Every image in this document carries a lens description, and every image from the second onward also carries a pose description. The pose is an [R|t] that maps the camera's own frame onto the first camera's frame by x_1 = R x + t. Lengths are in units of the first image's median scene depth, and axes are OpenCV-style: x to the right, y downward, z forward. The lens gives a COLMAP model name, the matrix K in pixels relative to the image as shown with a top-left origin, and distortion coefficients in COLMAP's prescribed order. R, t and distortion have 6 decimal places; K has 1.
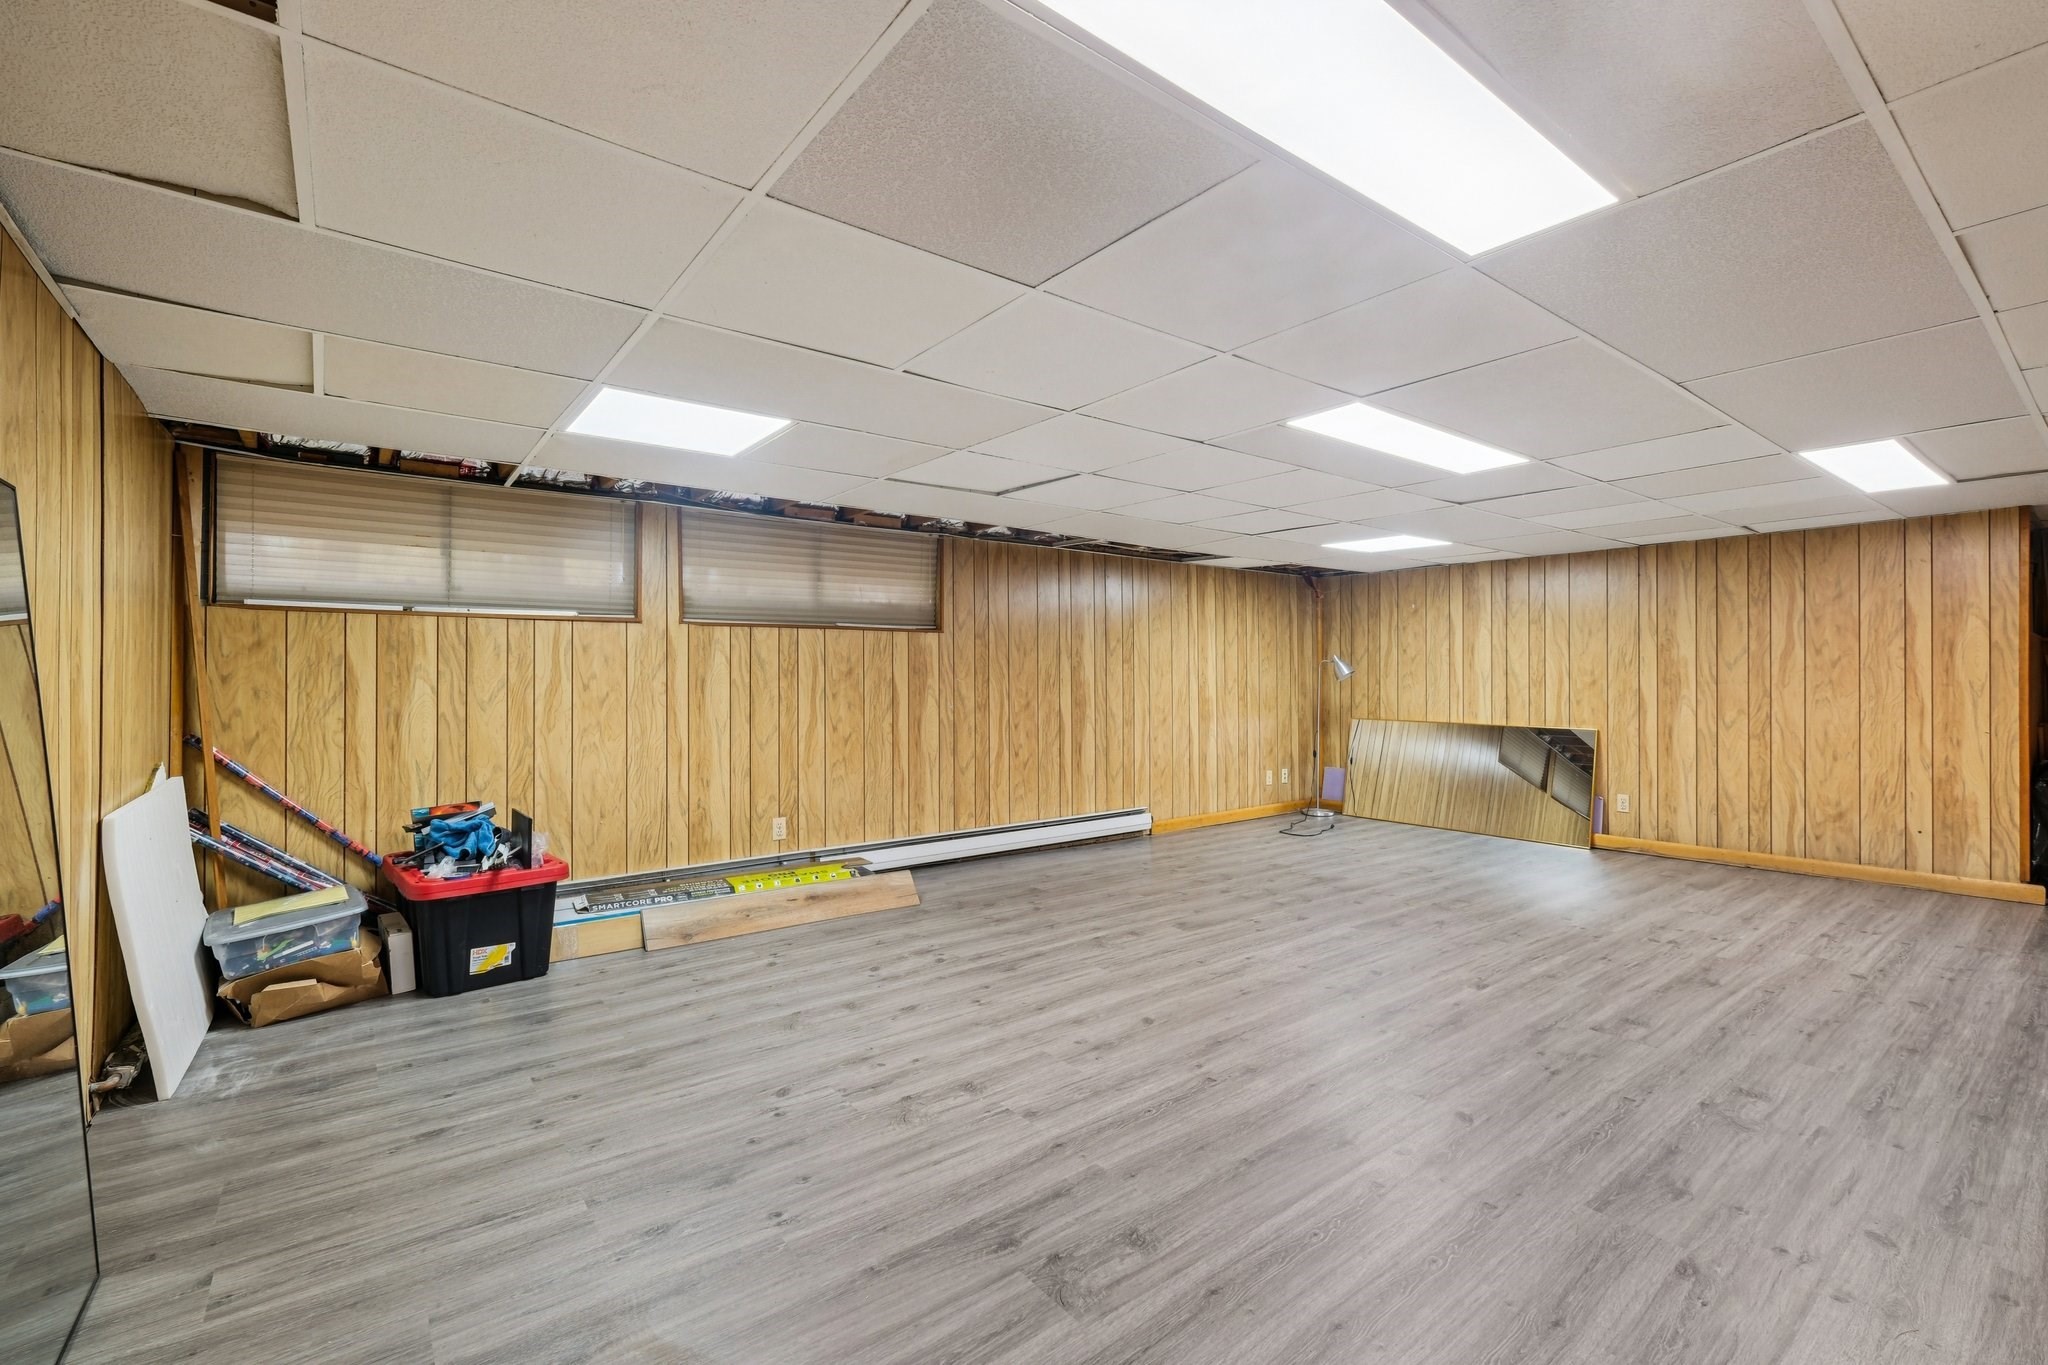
lens RADIAL K [[897.9, 0, 1031.6], [0, 897.9, 677.9], [0, 0, 1]] dist [0.000825, -0.000152]
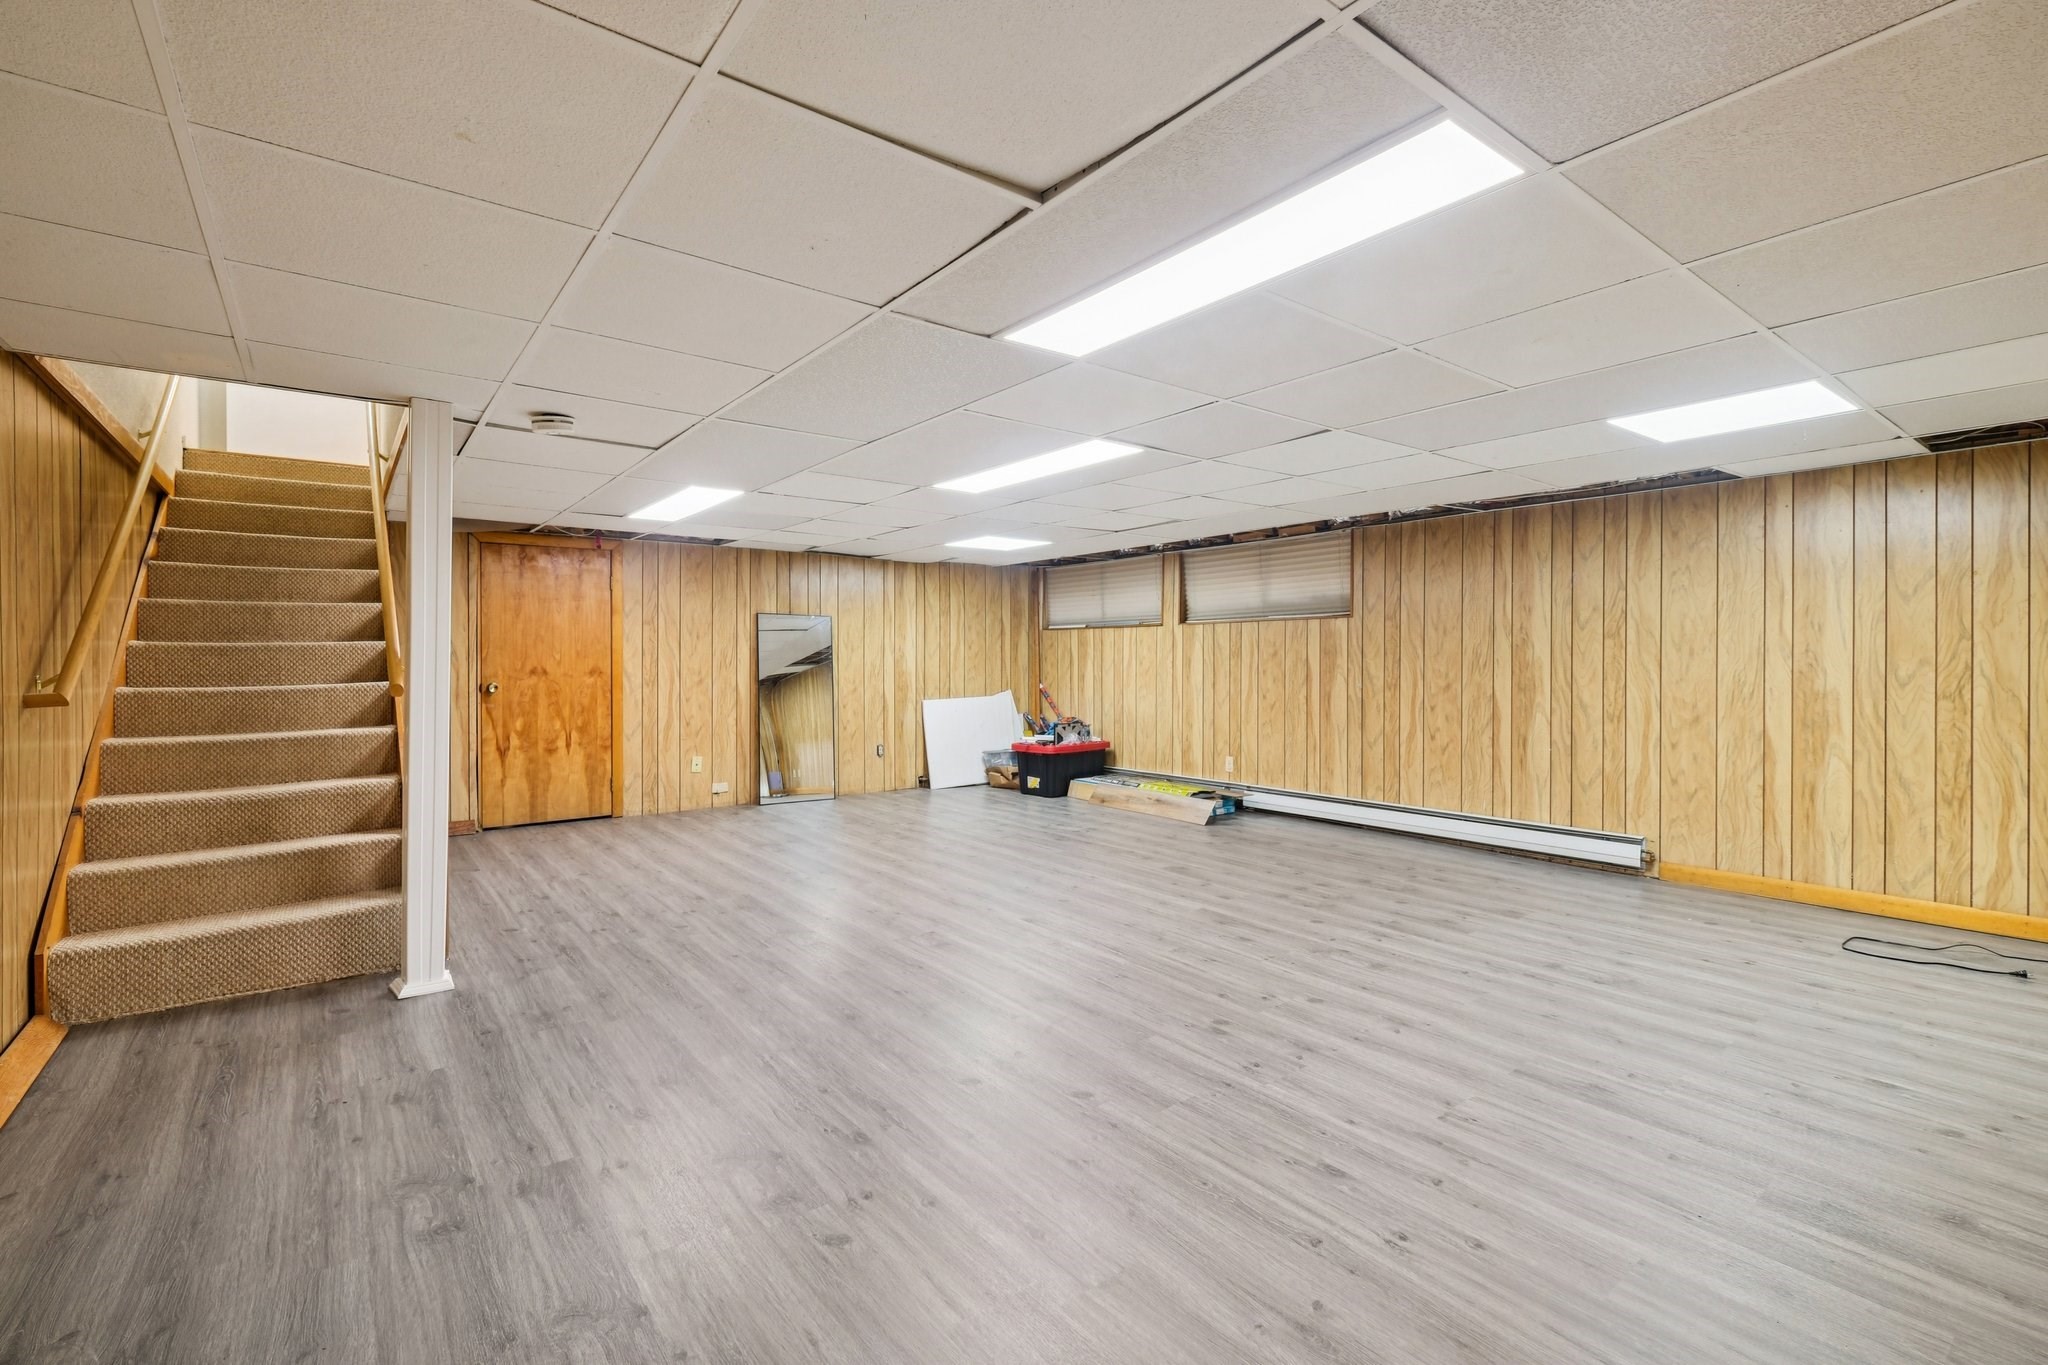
lens RADIAL K [[897.9, 0, 1029.2], [0, 897.9, 668.7], [0, 0, 1]] dist [0.000825, -0.000152]
pose [[-0.000646, 0.010453, -0.999945, 1.009013], [0.000237, 0.999945, 0.010453, 0.001166], [1.000000, -0.000230, -0.000648, 0.604505]]
